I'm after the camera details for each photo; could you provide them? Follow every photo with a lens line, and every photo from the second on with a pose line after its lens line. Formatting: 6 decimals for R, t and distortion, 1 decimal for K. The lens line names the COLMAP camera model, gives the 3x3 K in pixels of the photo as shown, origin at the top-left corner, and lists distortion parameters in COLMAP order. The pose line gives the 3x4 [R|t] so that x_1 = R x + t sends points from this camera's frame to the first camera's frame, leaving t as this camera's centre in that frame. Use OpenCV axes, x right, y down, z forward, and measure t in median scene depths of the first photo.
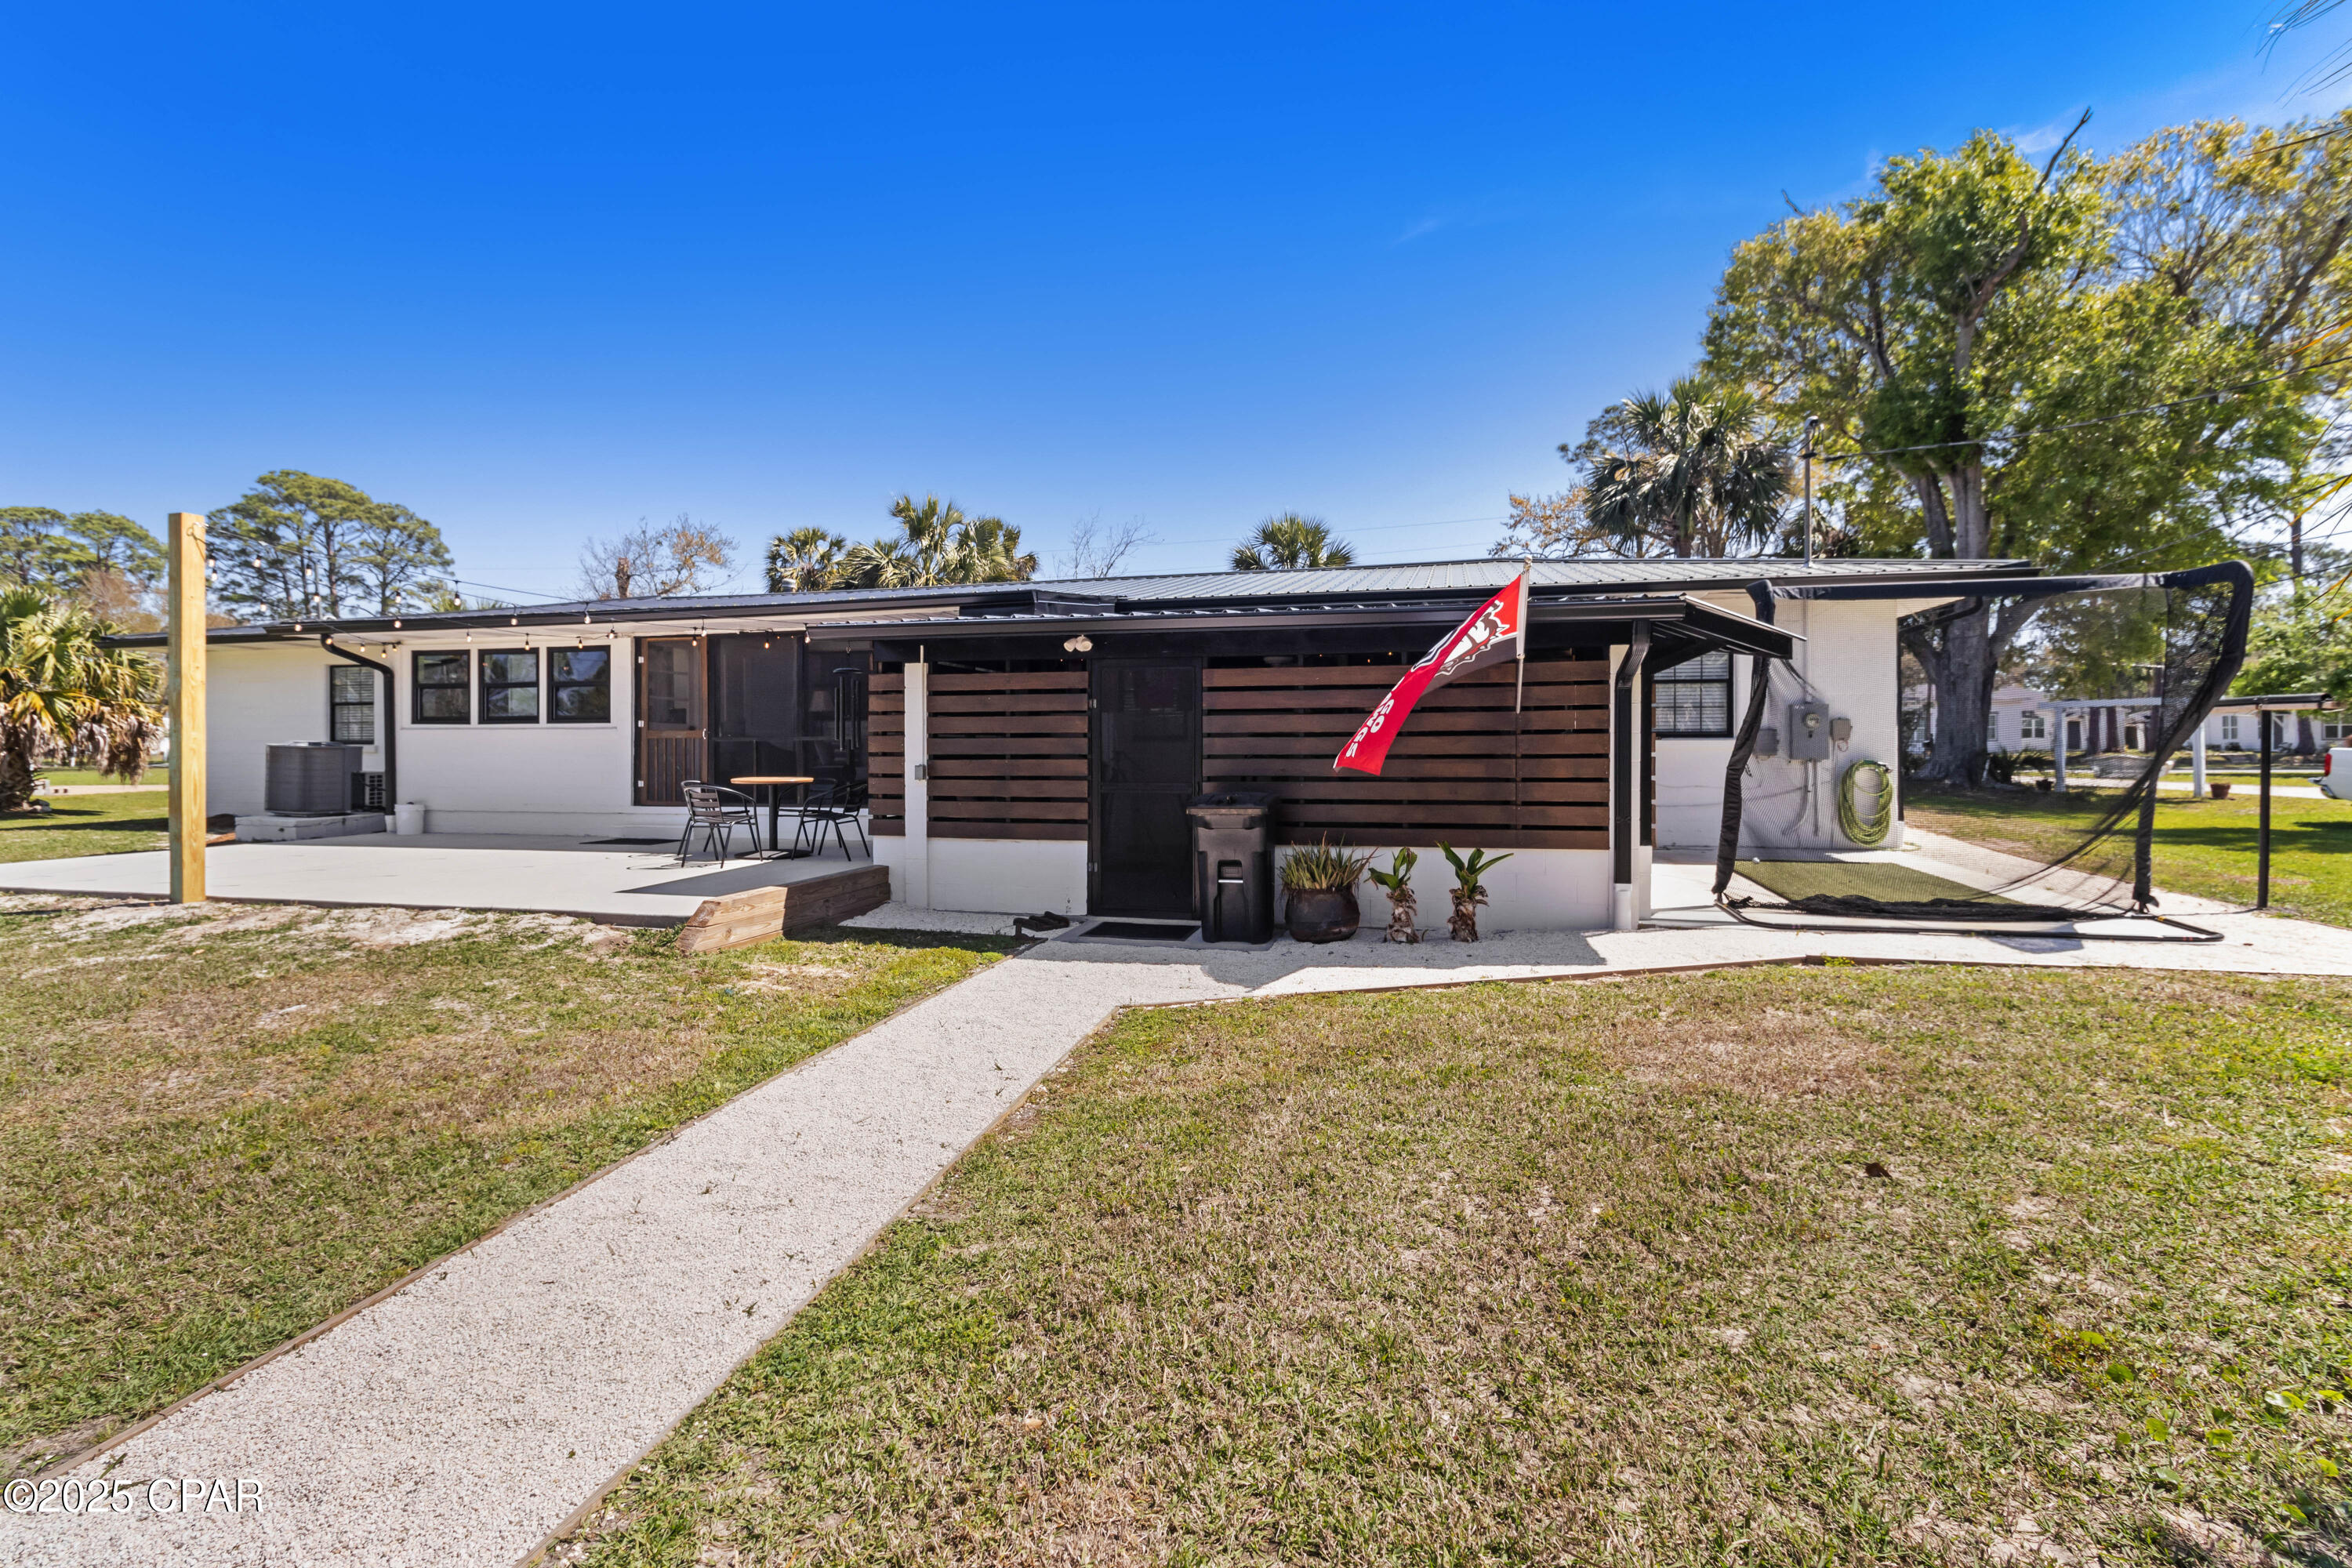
lens RADIAL K [[1105.2, 0, 1176.0], [0, 1105.2, 756.3], [0, 0, 1]] dist [0.013841, 0.000459]
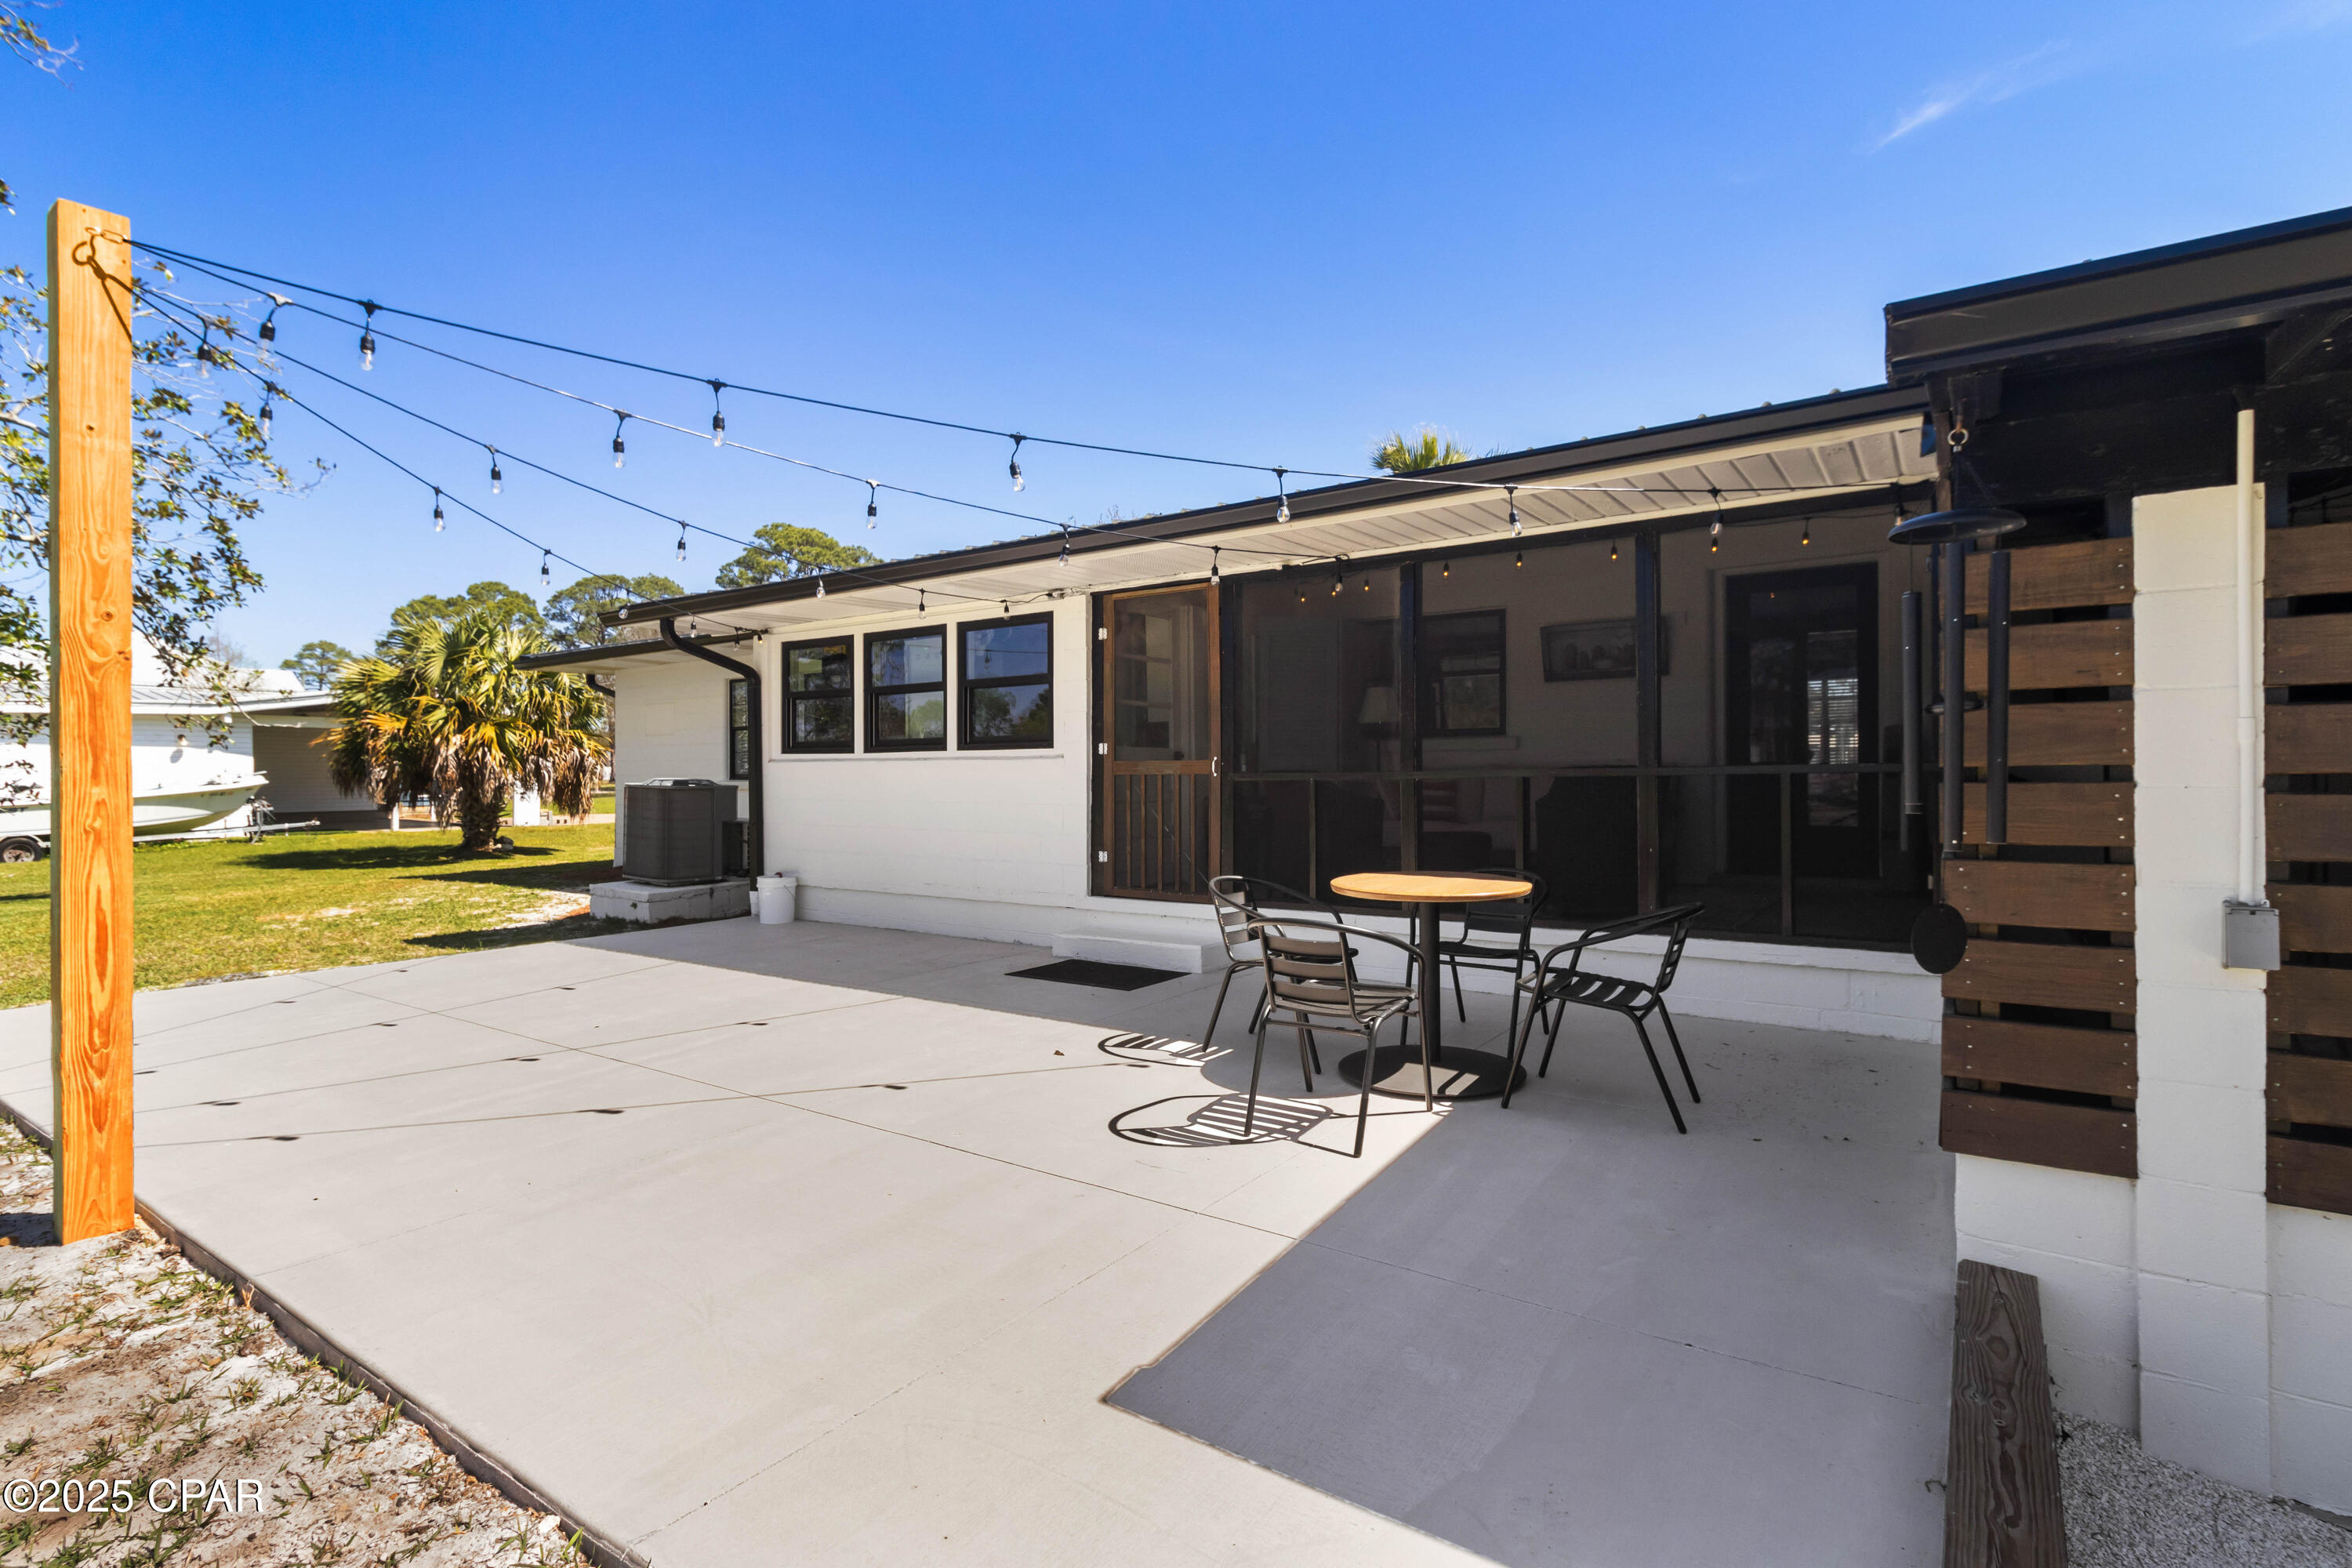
lens RADIAL K [[1105.2, 0, 1176.0], [0, 1105.2, 756.3], [0, 0, 1]] dist [0.013841, 0.000459]
pose [[0.941212, -0.010567, -0.337652, -0.248402], [0.004408, 0.999810, -0.019003, -0.014137], [0.337789, 0.016398, 0.941079, 0.467387]]
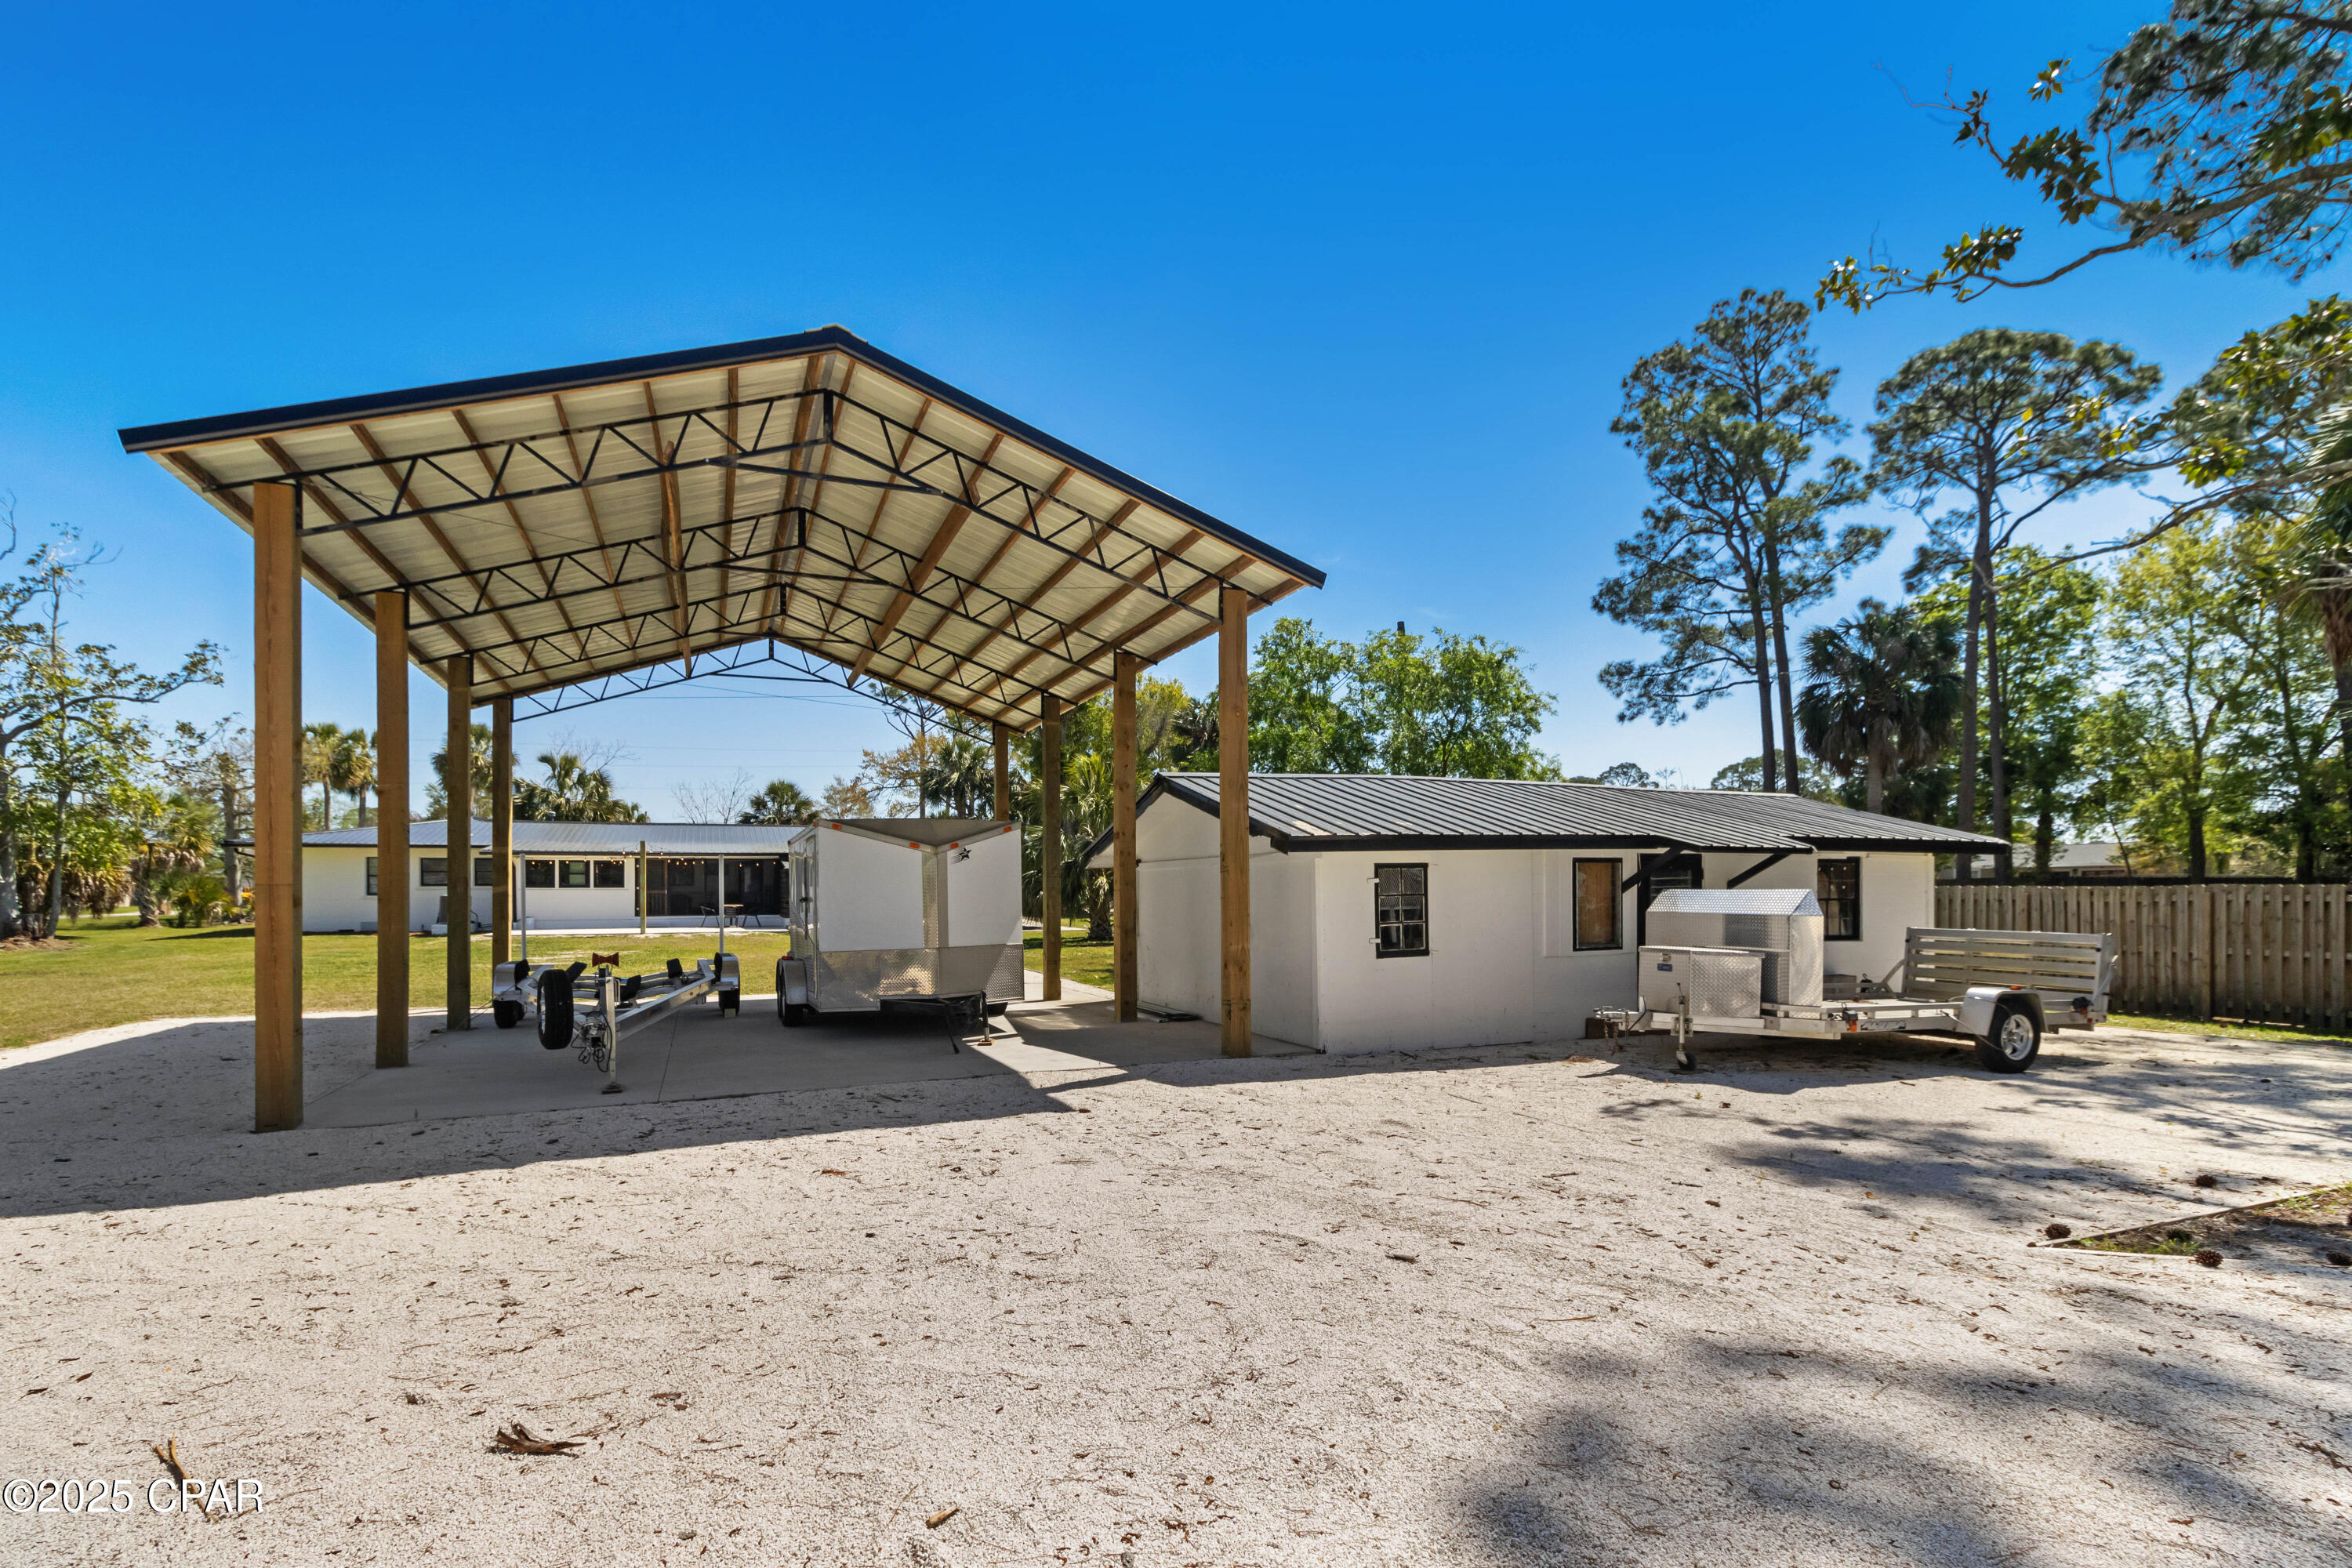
lens RADIAL K [[1105.2, 0, 1176.0], [0, 1105.2, 756.3], [0, 0, 1]] dist [0.013841, 0.000459]
pose [[0.798898, 0.065819, 0.597854, -1.061178], [0.015326, 0.991444, -0.129631, 0.026795], [-0.601271, 0.112725, 0.791054, -2.069446]]
